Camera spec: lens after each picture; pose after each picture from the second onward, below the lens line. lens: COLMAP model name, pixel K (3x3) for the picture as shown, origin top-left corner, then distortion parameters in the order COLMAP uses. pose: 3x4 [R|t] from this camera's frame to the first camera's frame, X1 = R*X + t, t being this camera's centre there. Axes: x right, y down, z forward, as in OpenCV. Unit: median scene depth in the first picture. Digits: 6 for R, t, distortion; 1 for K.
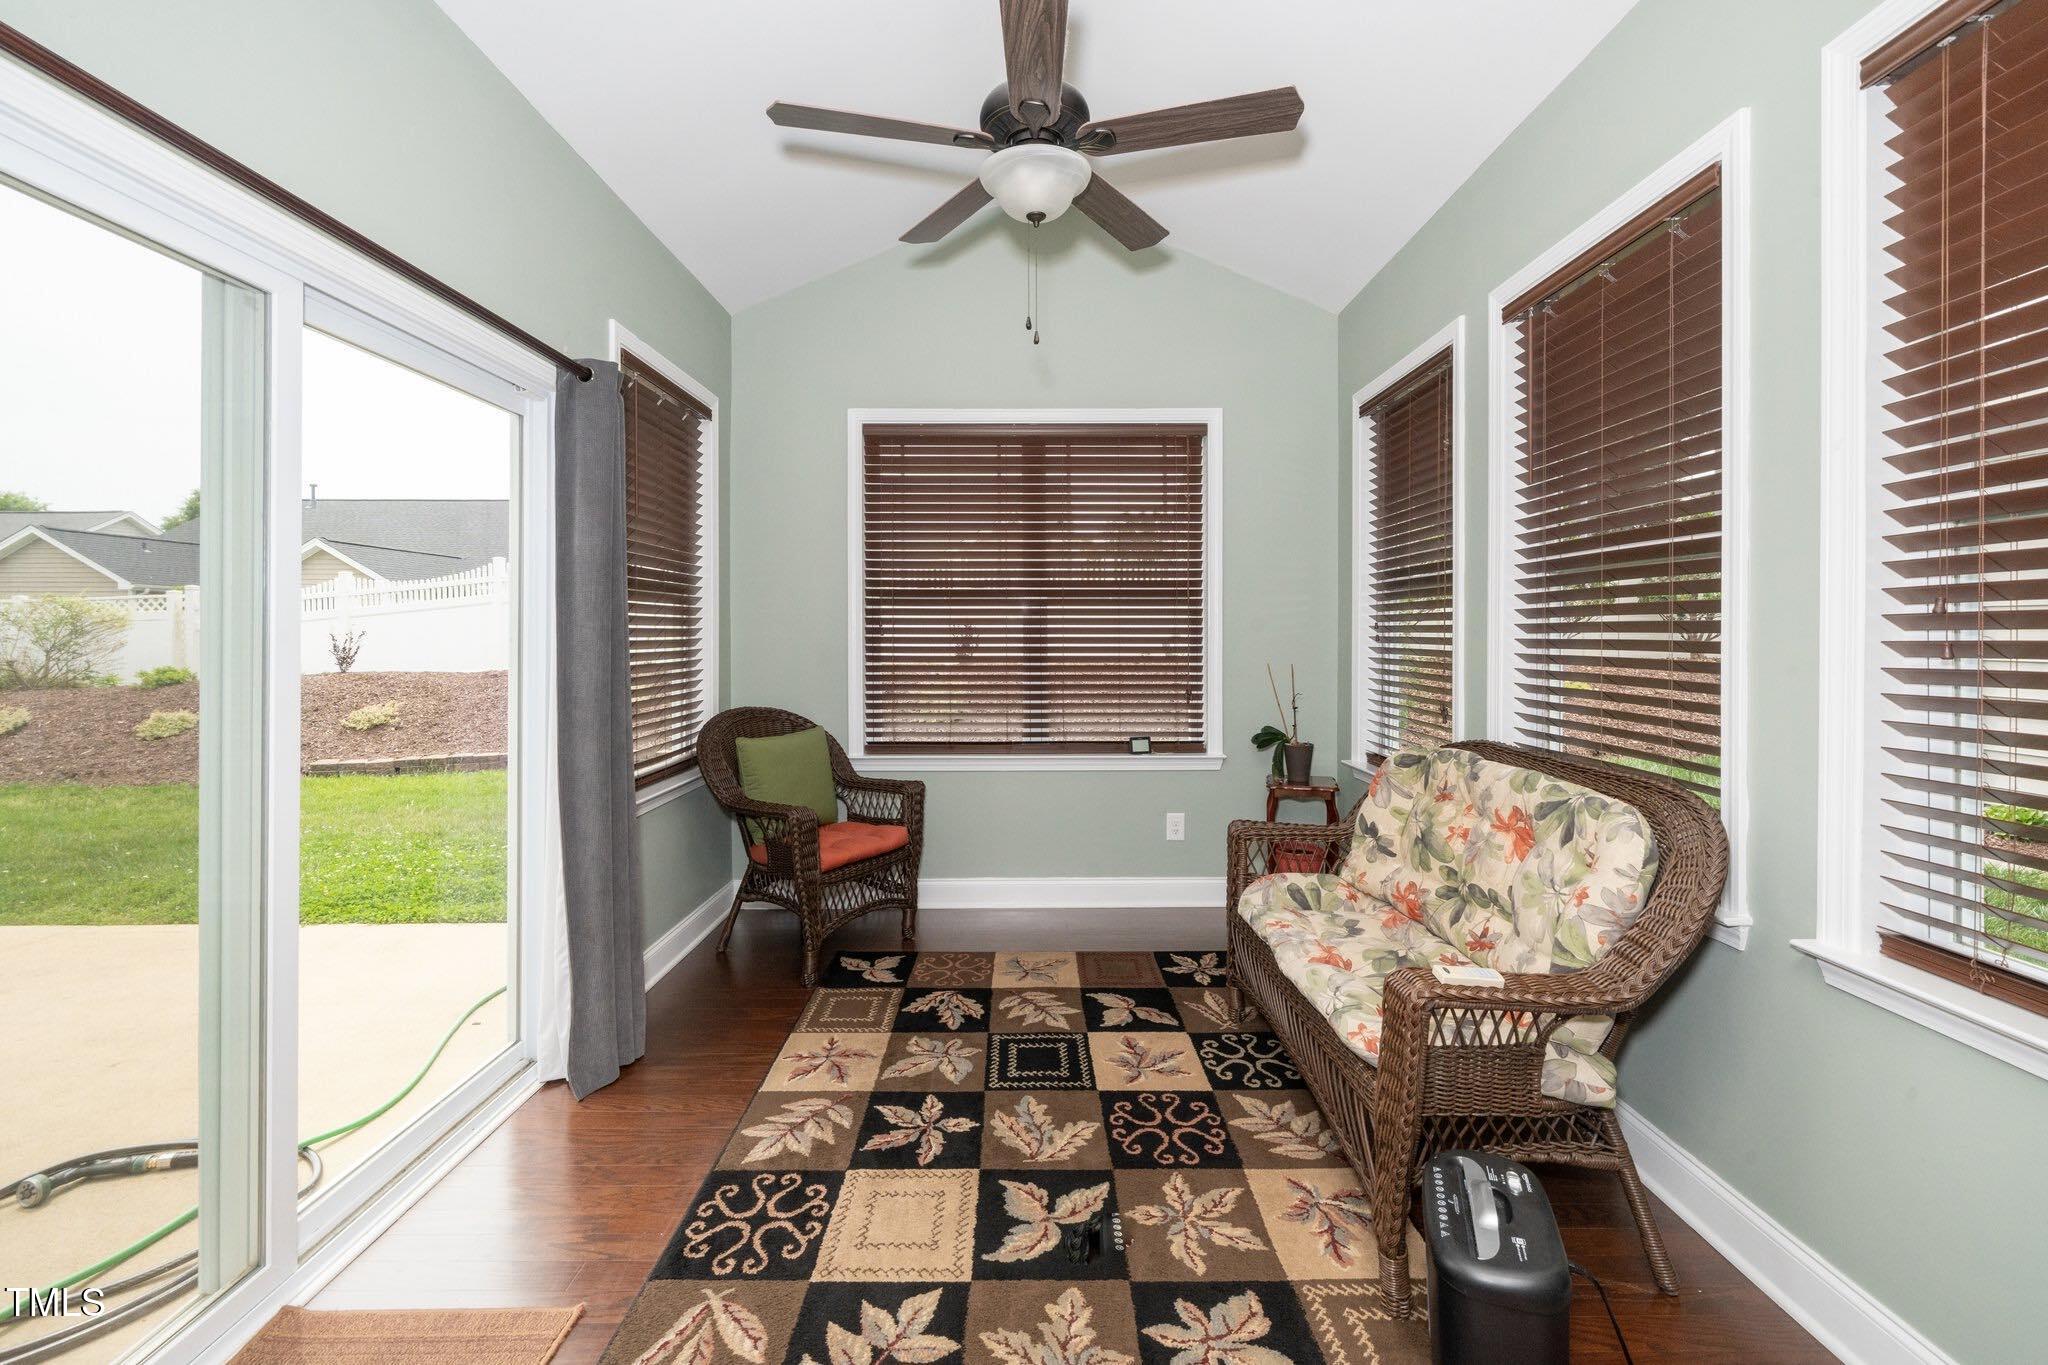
lens RADIAL K [[825.2, 0, 1027.7], [0, 825.2, 634.6], [0, 0, 1]] dist [-0.000181, 0.000123]
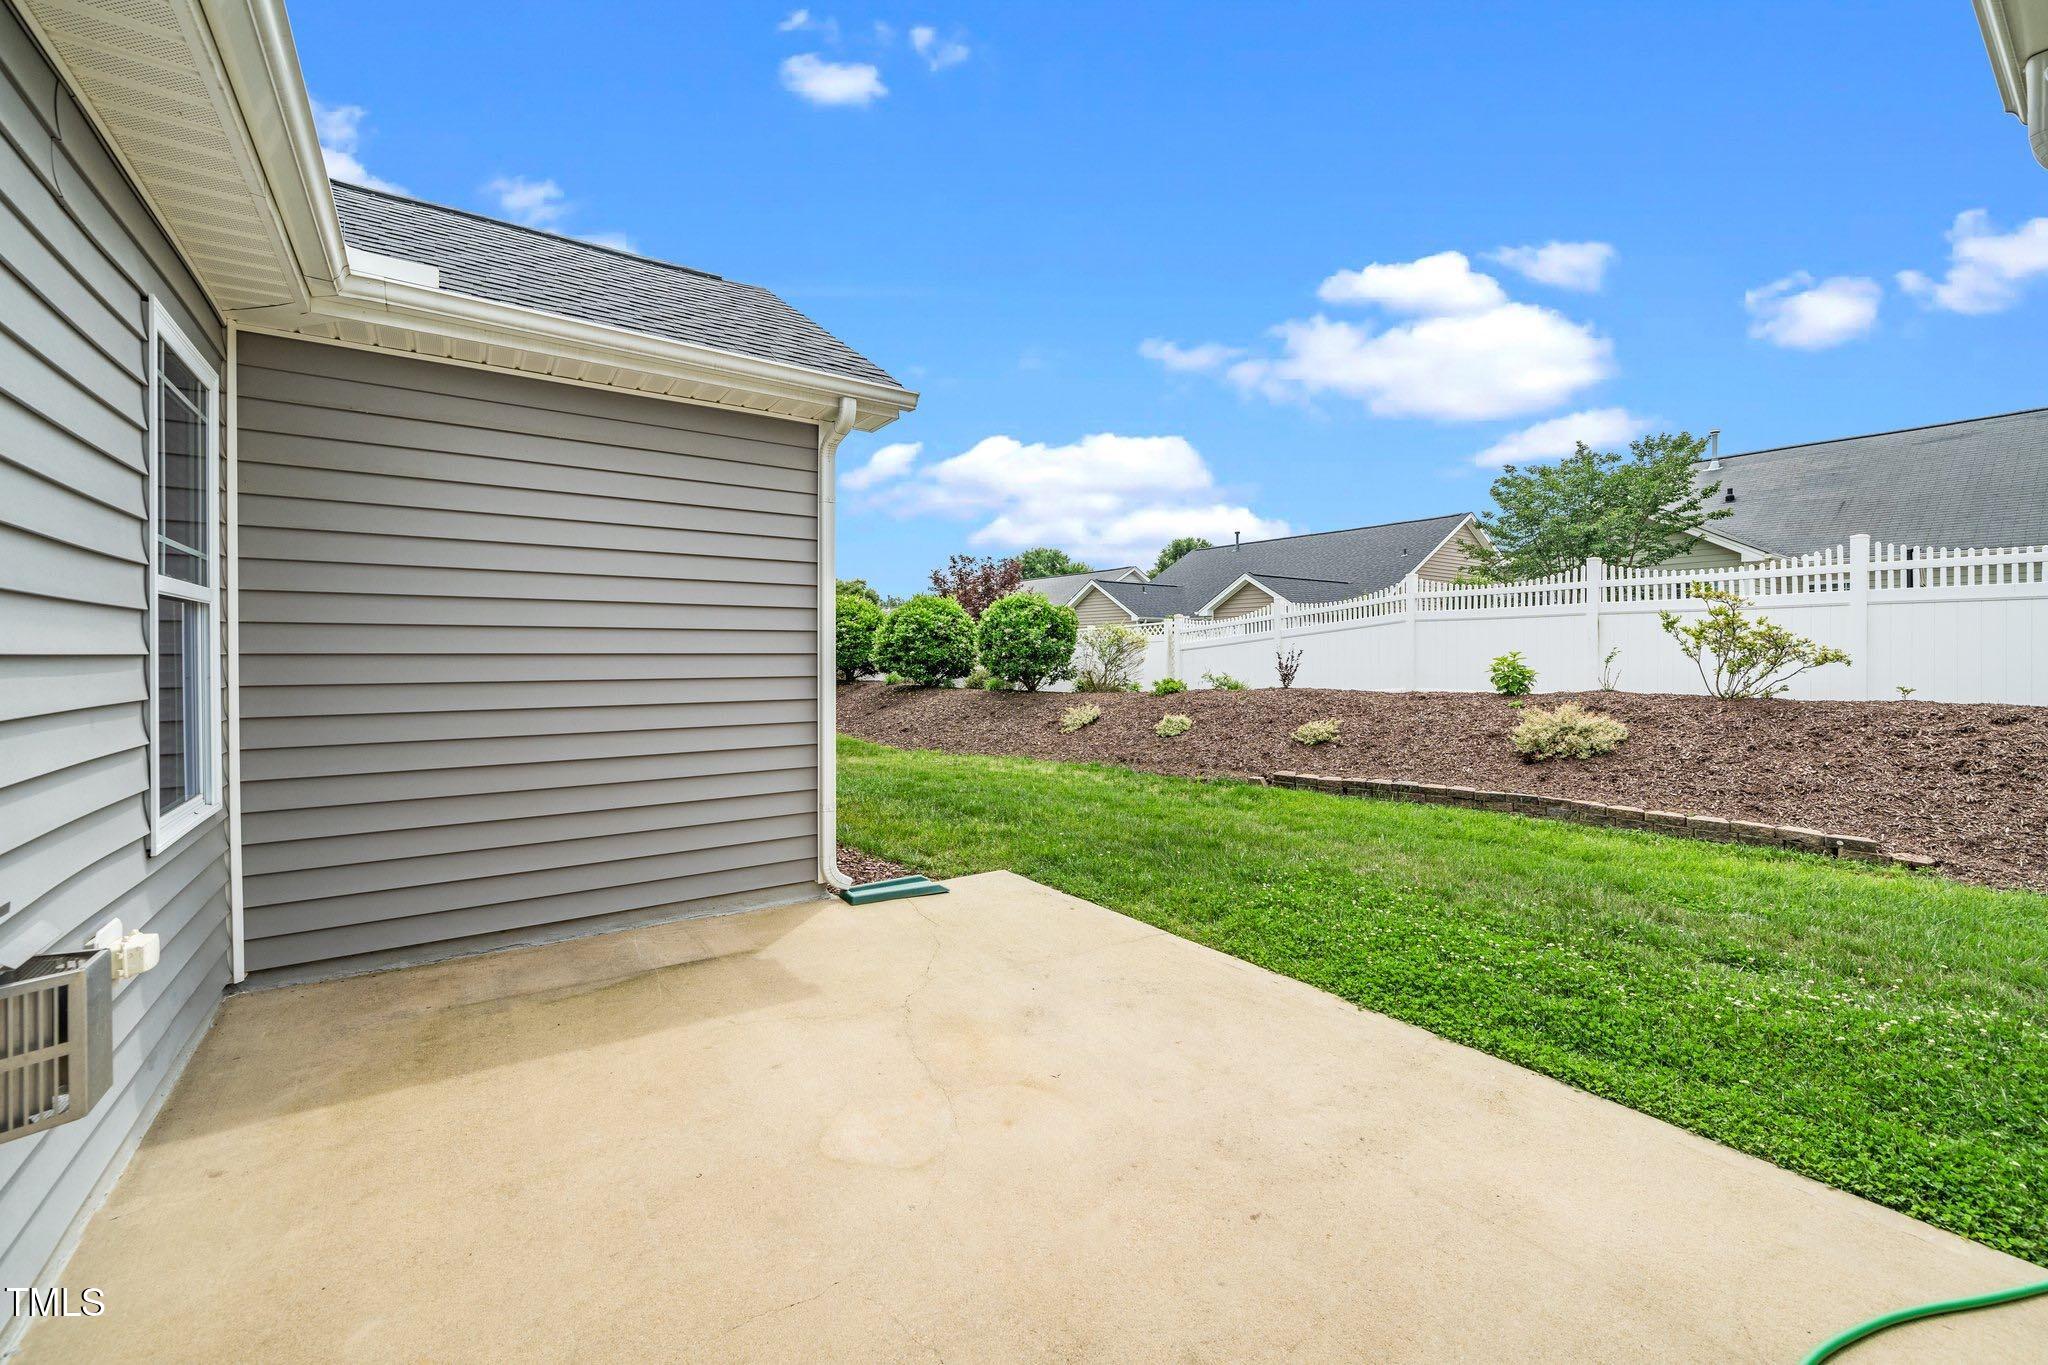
lens RADIAL K [[823.3, 0, 1022.0], [0, 823.3, 652.8], [0, 0, 1]] dist [-0.001101, 0.000196]
pose [[0.576096, 0.002796, -0.817377, -0.159721], [-0.004939, 0.999988, -0.000061, 0.001483], [0.817367, 0.004072, 0.576103, 0.101454]]
